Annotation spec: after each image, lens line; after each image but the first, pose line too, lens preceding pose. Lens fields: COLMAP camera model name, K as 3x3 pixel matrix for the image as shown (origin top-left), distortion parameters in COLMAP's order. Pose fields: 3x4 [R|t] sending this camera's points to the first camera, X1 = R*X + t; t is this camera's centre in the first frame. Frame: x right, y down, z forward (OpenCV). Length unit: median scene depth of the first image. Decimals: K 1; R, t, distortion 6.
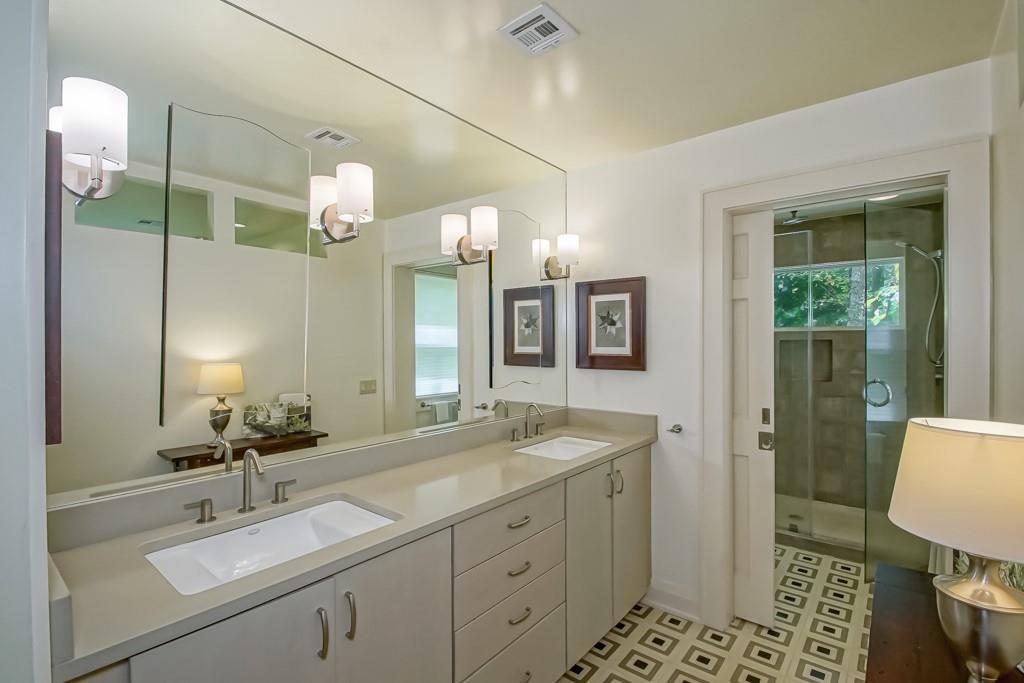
lens RADIAL K [[469.8, 0, 511.5], [0, 469.8, 337.7], [0, 0, 1]] dist [-0.018940, -0.000617]
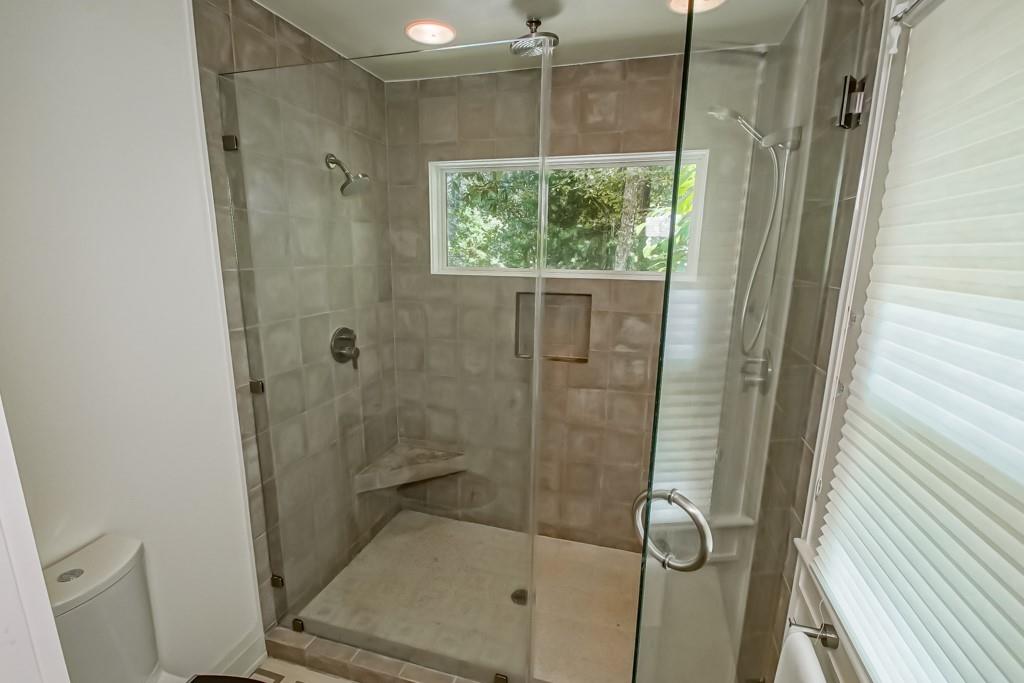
lens RADIAL K [[469.8, 0, 510.1], [0, 469.8, 347.8], [0, 0, 1]] dist [-0.018940, -0.000617]
pose [[0.918530, -0.062338, 0.390406, 0.355298], [-0.019348, 0.979220, 0.201877, -0.044546], [-0.394877, -0.192983, 0.898237, 0.490911]]
